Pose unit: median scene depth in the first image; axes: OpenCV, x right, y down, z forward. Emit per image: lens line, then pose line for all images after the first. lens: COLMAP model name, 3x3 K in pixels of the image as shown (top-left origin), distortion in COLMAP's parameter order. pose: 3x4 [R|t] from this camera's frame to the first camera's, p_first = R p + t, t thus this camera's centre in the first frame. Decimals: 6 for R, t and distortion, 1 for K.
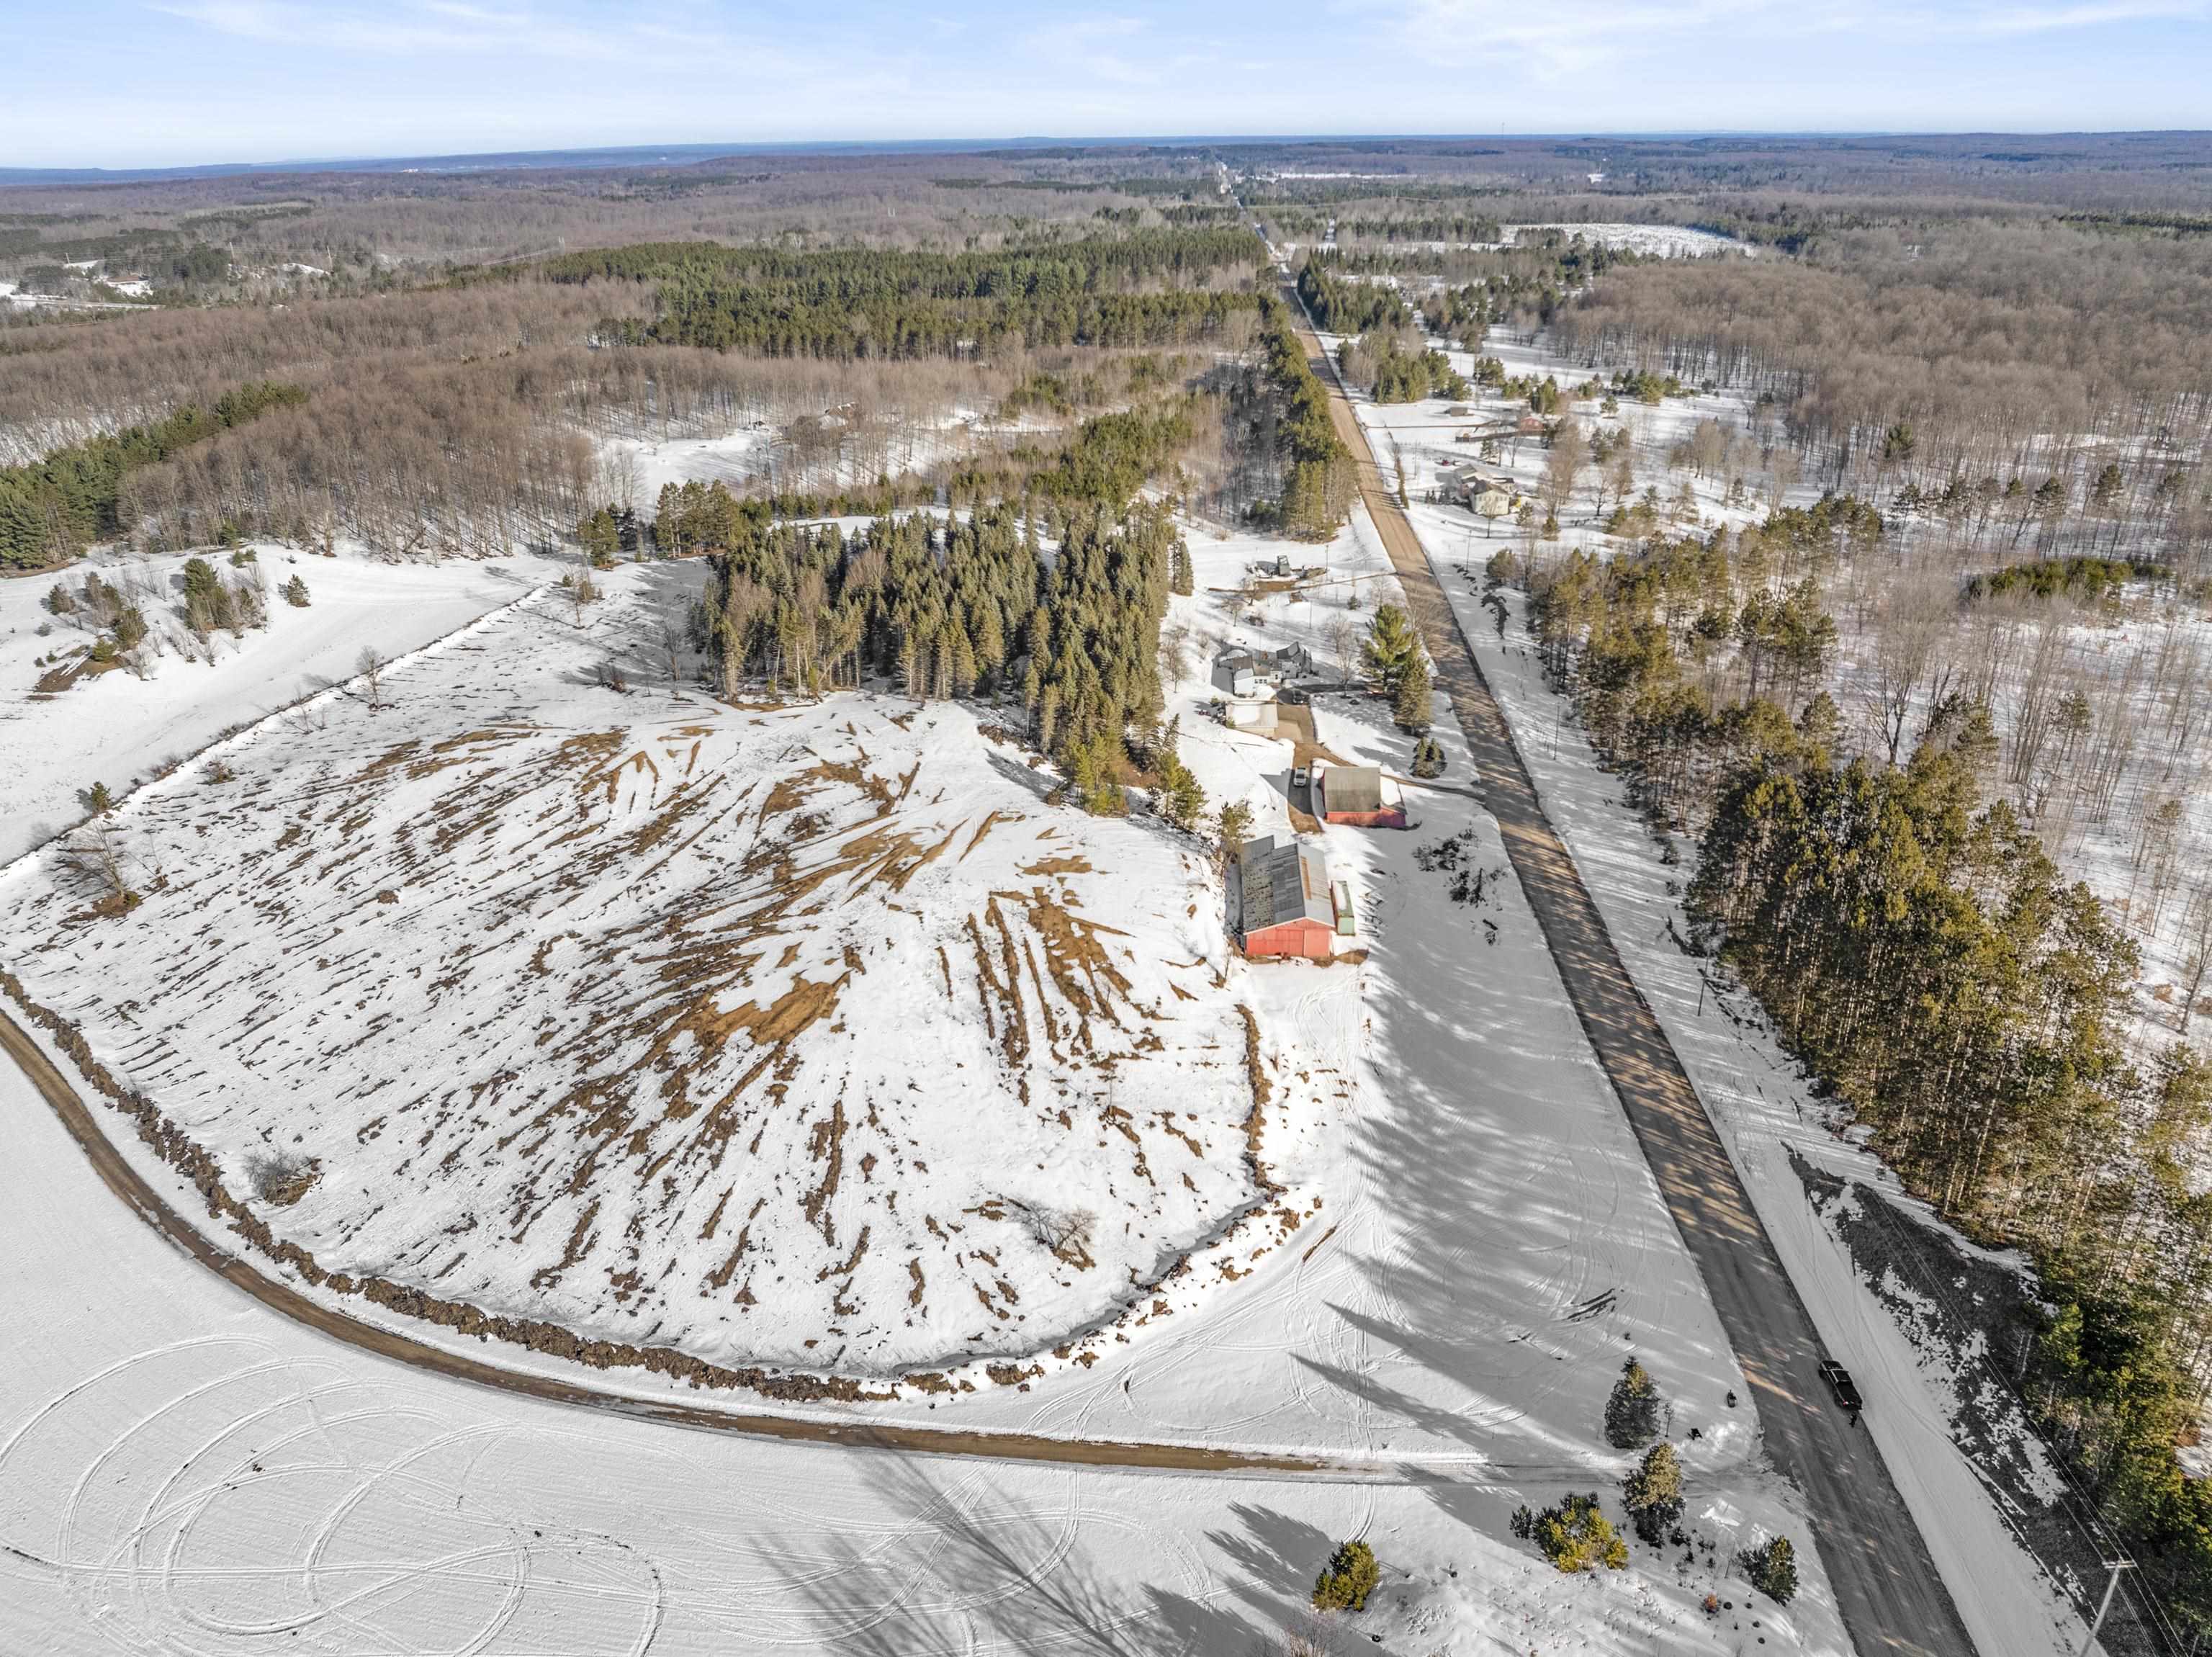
lens RADIAL K [[1558.0, 0, 1096.5], [0, 1558.0, 824.6], [0, 0, 1]] dist [-0.062139, 0.016044]
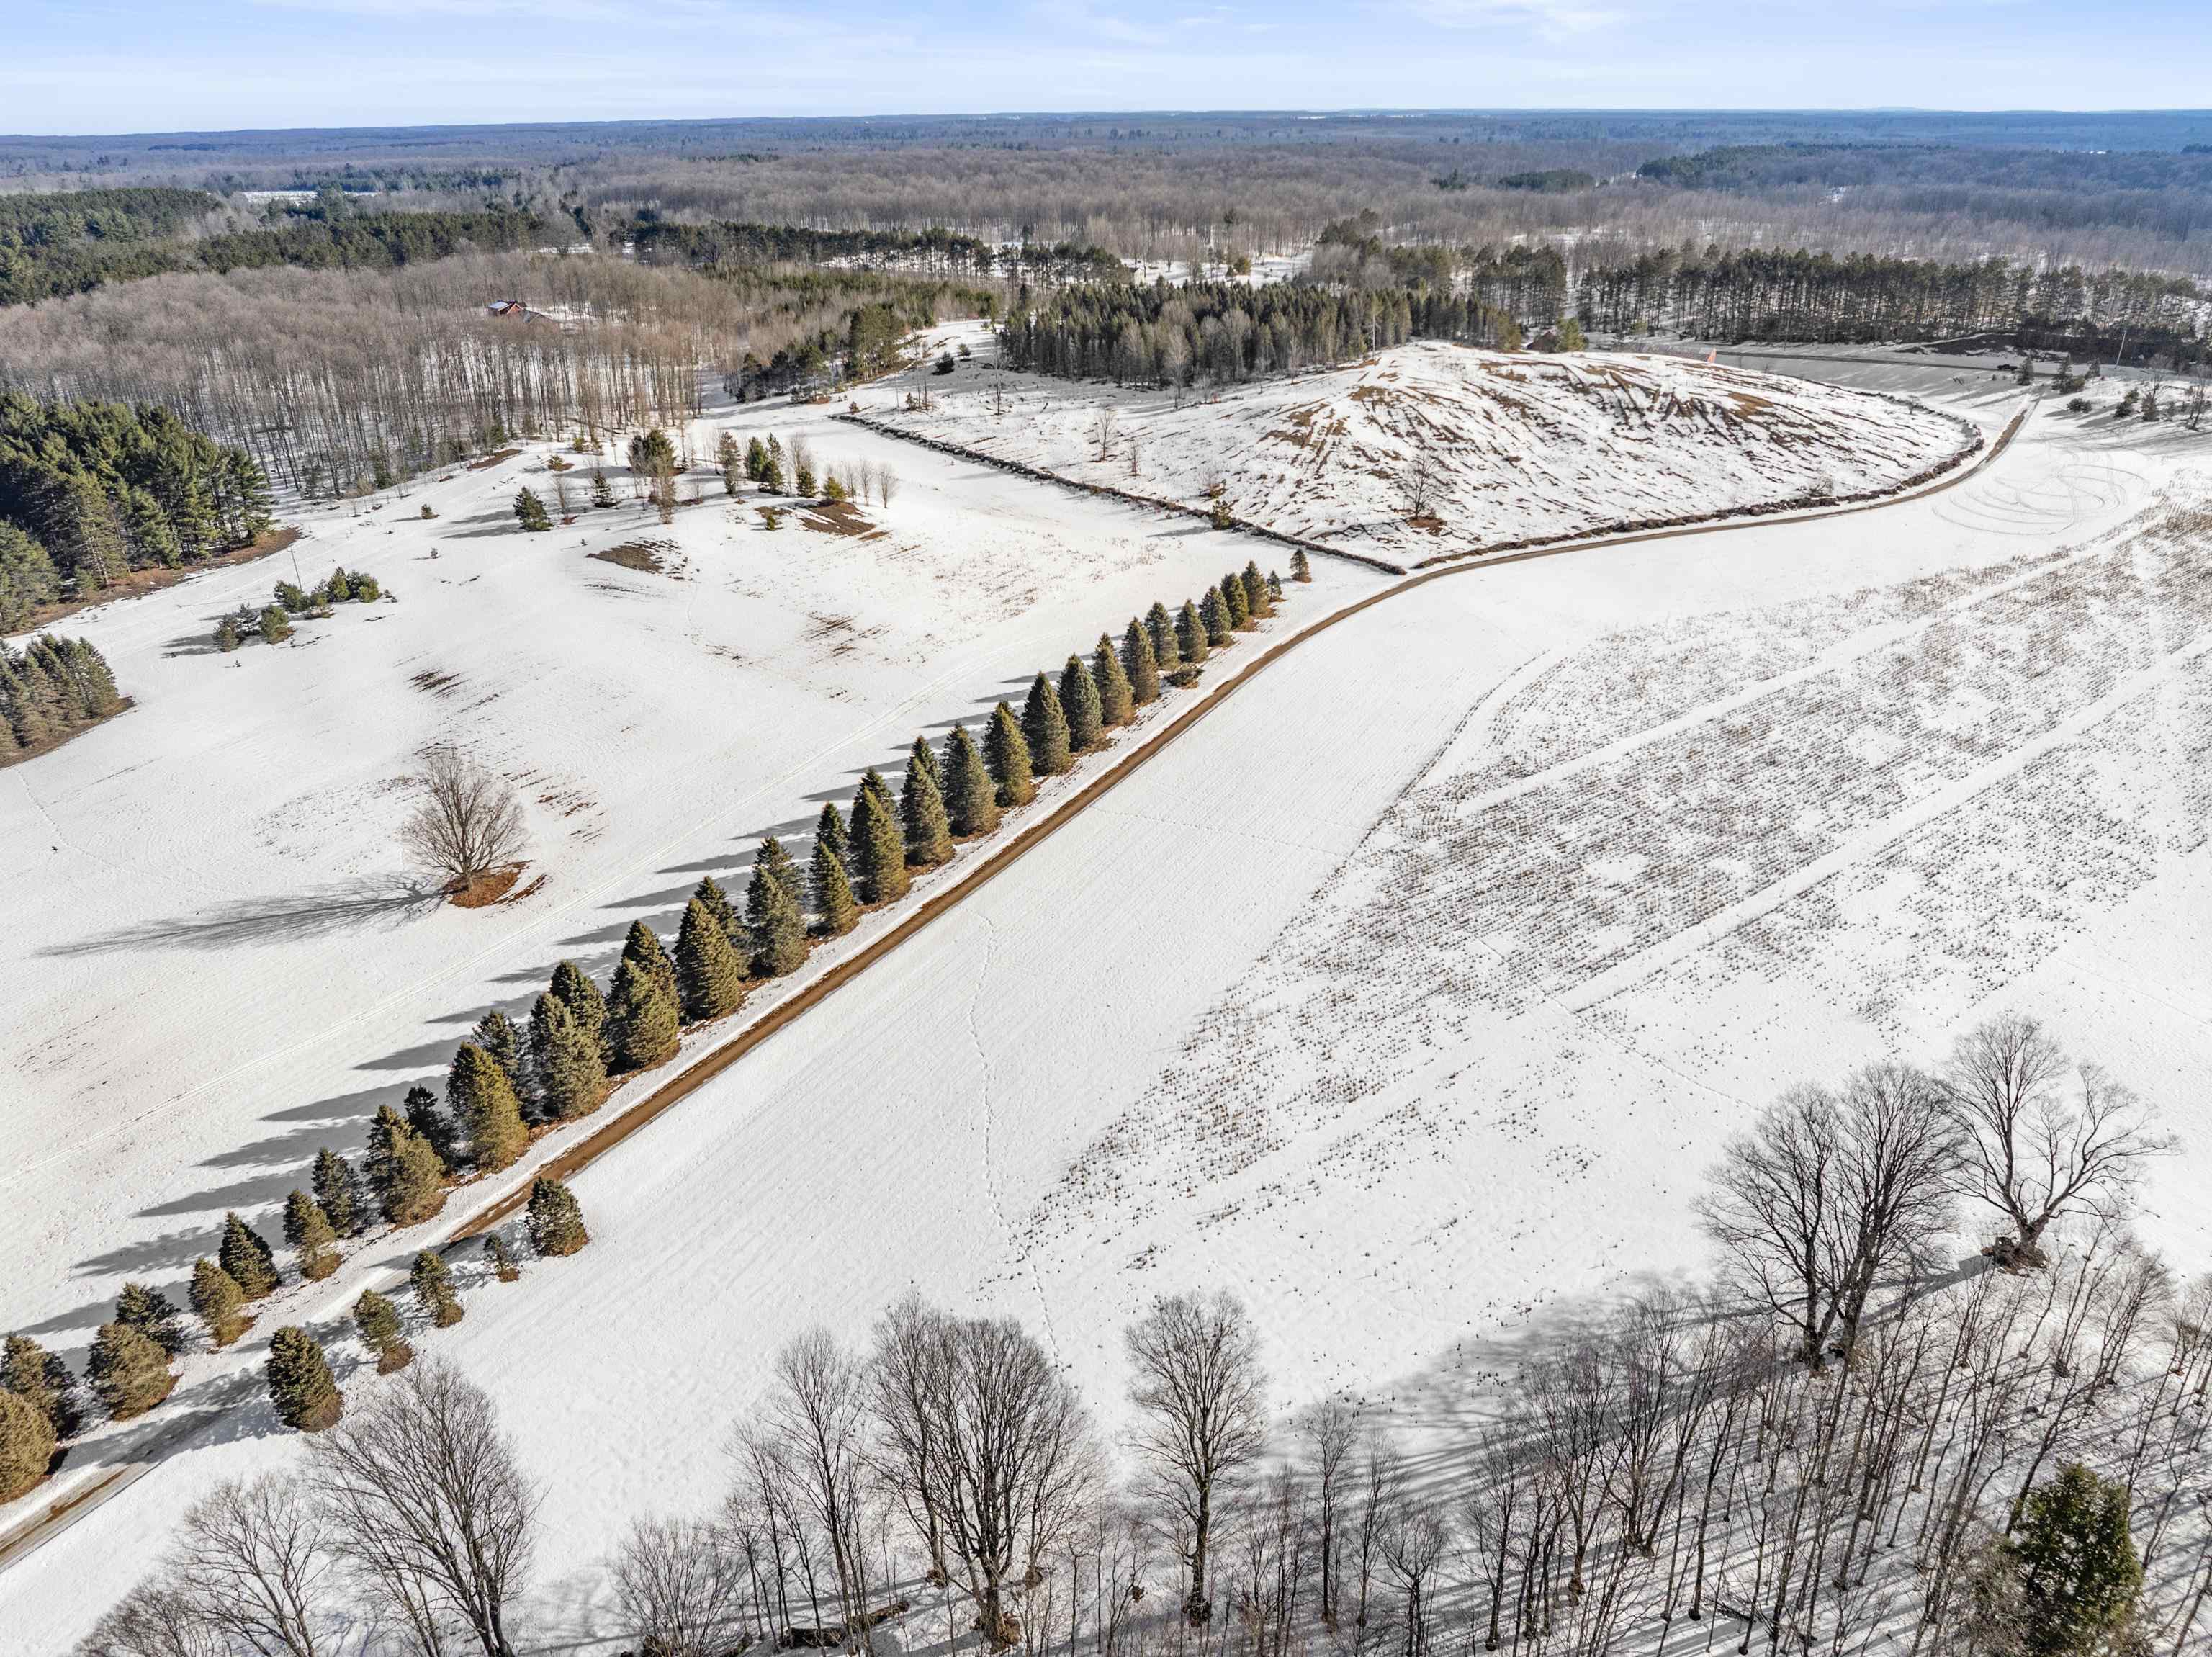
lens RADIAL K [[1558.0, 0, 1096.5], [0, 1558.0, 824.6], [0, 0, 1]] dist [-0.062139, 0.016044]
pose [[0.457100, -0.376770, 0.805670, -2.656726], [0.374838, 0.903073, 0.209655, -0.133630], [-0.806570, 0.206162, 0.554023, 0.743119]]
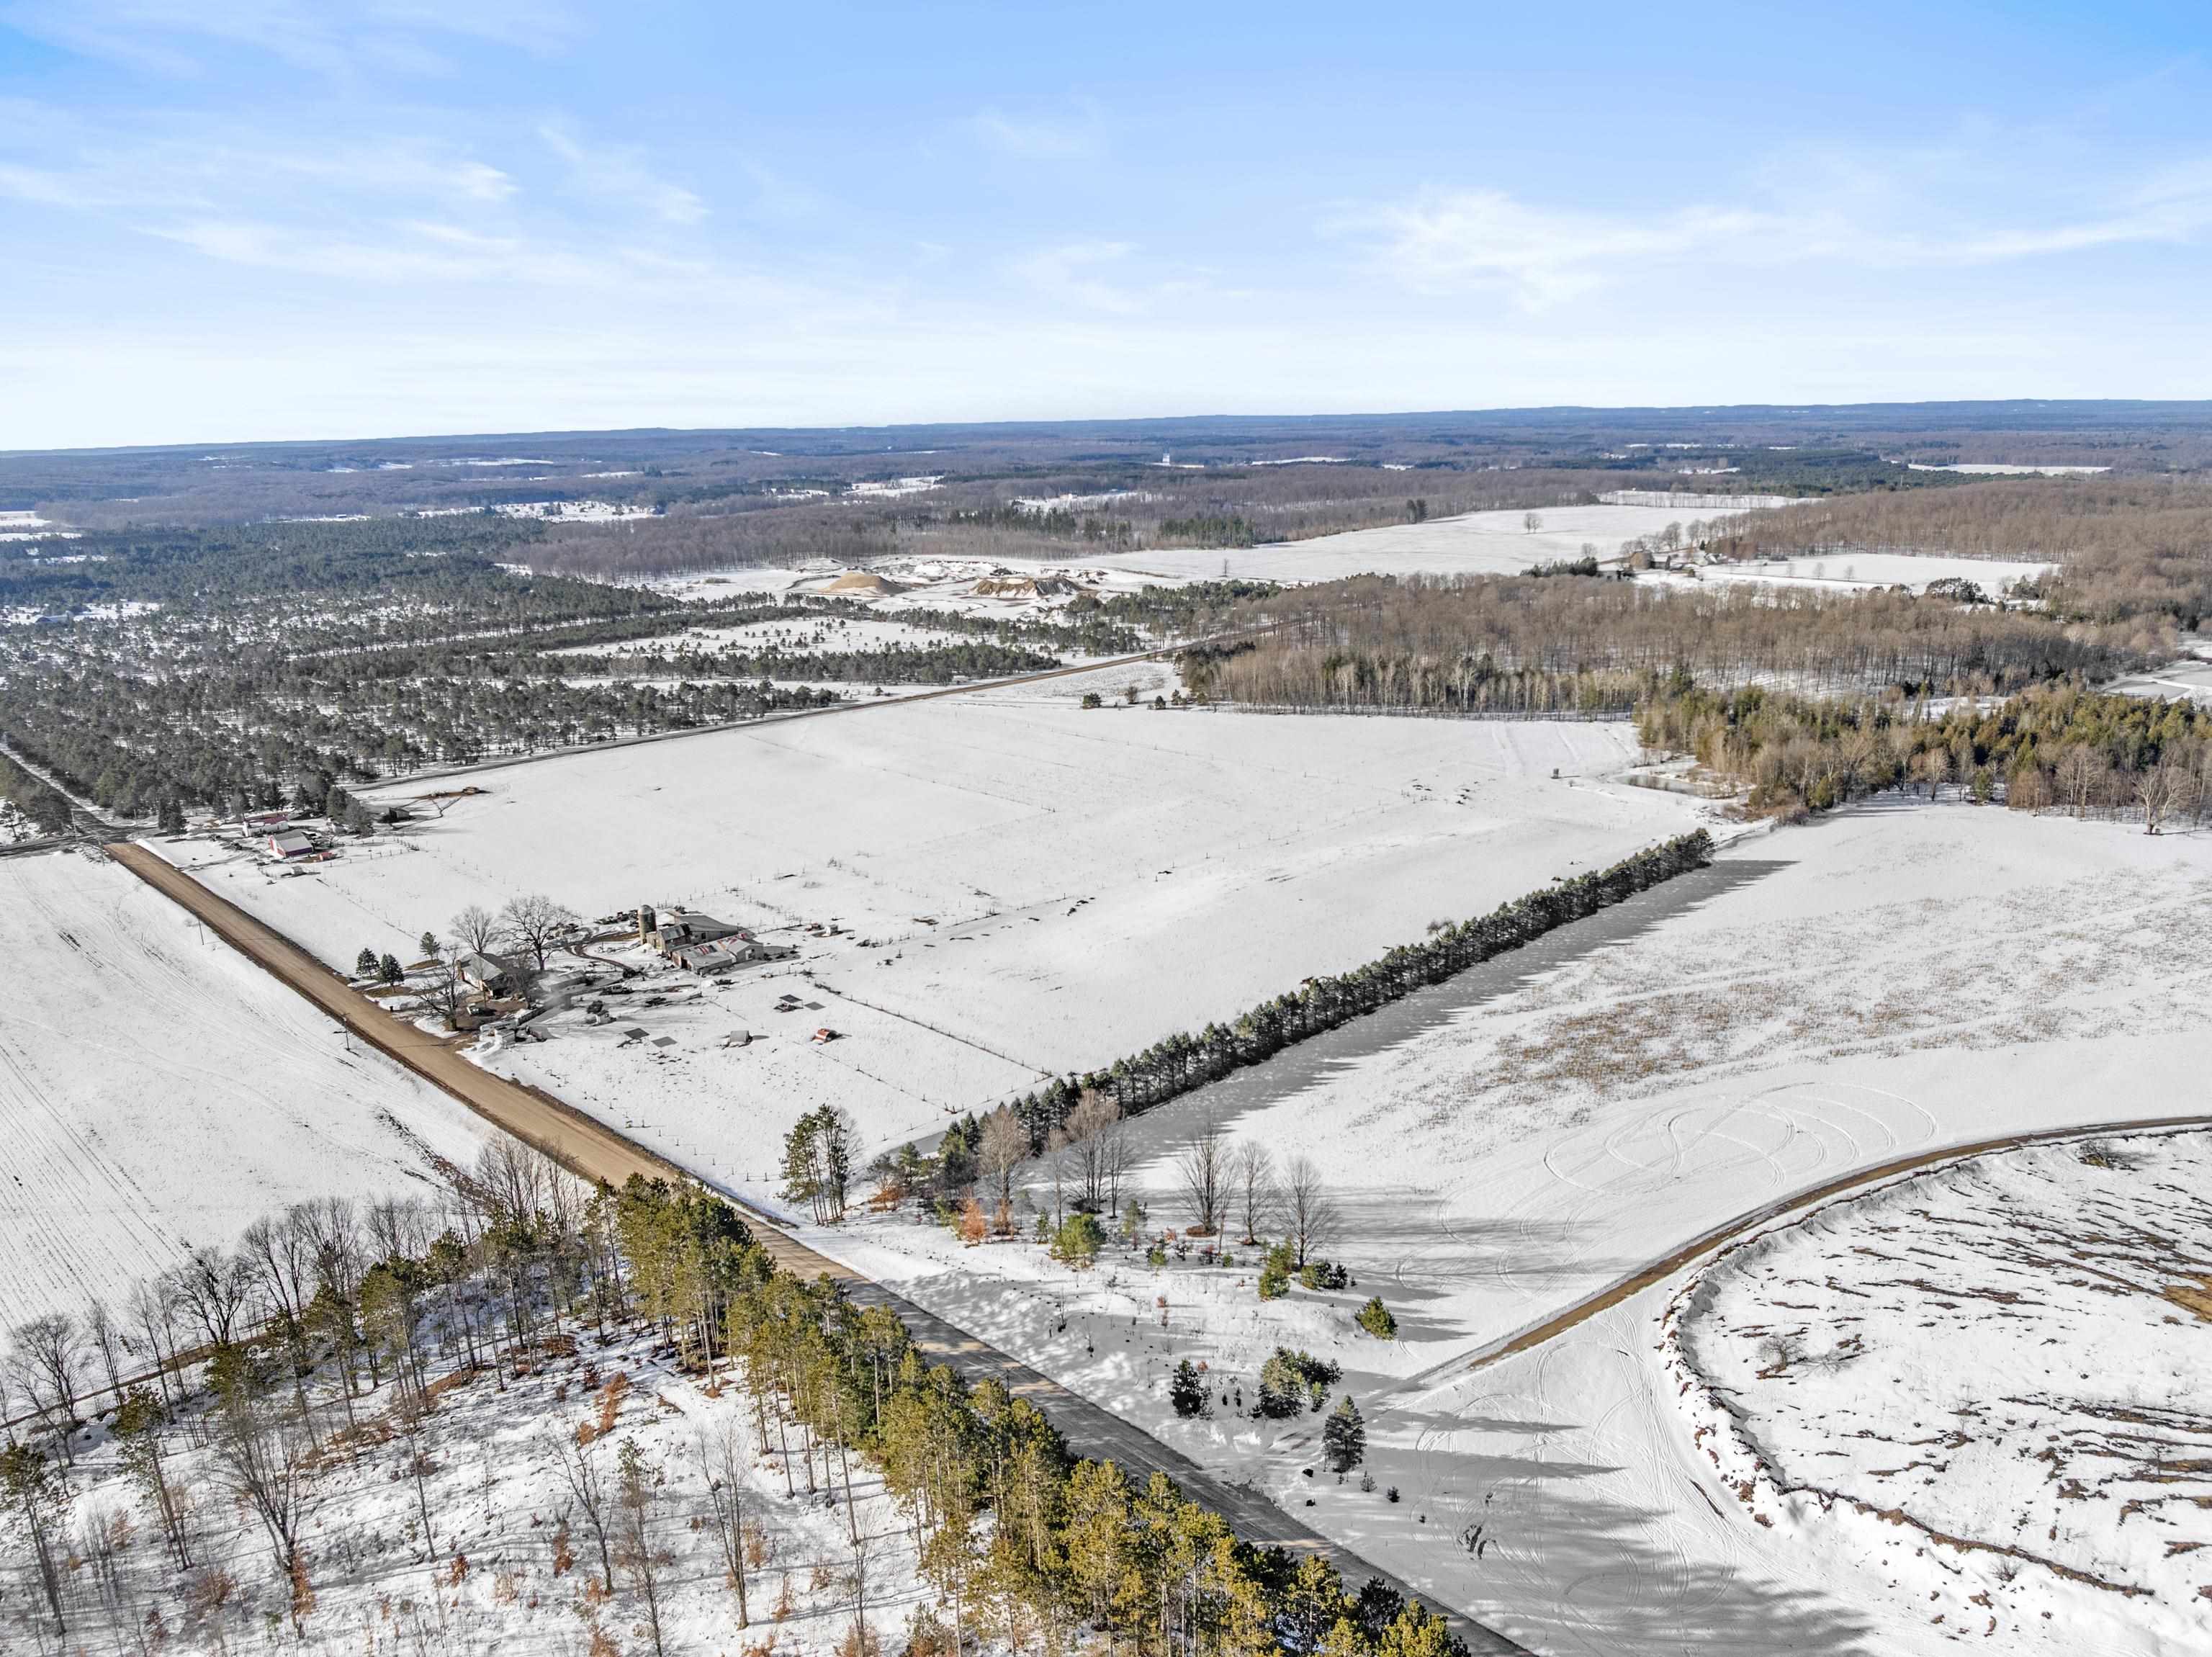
lens RADIAL K [[1558.0, 0, 1096.5], [0, 1558.0, 824.6], [0, 0, 1]] dist [-0.062139, 0.016044]
pose [[-0.687799, 0.218359, -0.692281, 0.922247], [-0.254323, 0.820749, 0.511558, -0.454442], [0.679892, 0.527912, -0.508976, 0.916223]]
